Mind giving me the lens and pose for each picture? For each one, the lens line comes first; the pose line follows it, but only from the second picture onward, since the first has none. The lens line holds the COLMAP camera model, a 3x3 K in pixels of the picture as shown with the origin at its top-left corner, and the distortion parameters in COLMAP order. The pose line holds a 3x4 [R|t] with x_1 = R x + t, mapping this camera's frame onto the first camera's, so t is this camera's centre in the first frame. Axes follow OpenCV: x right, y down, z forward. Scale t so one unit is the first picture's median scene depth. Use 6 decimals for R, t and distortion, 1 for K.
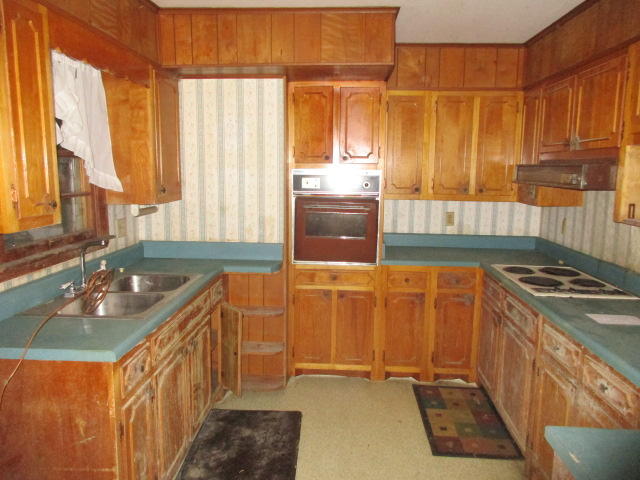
lens RADIAL K [[474.3, 0, 321.7], [0, 474.3, 240.3], [0, 0, 1]] dist [-0.002124, -0.006319]
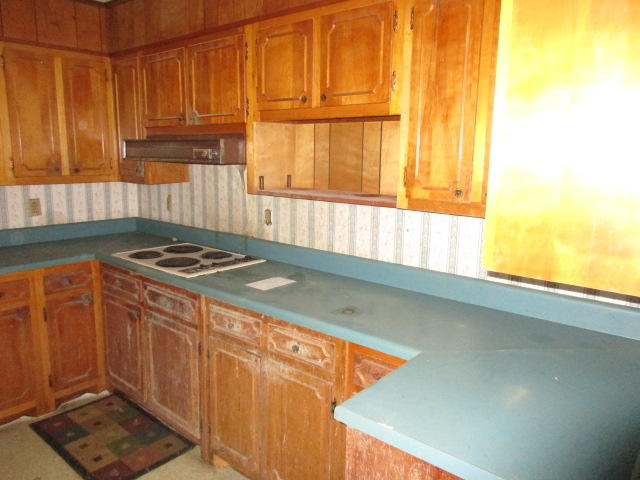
lens RADIAL K [[474.3, 0, 320.5], [0, 474.3, 235.9], [0, 0, 1]] dist [-0.002124, -0.006319]
pose [[0.599094, -0.146701, 0.787124, -0.099854], [0.118979, 0.988468, 0.093670, -0.018918], [-0.791789, 0.037534, 0.609640, 0.163308]]
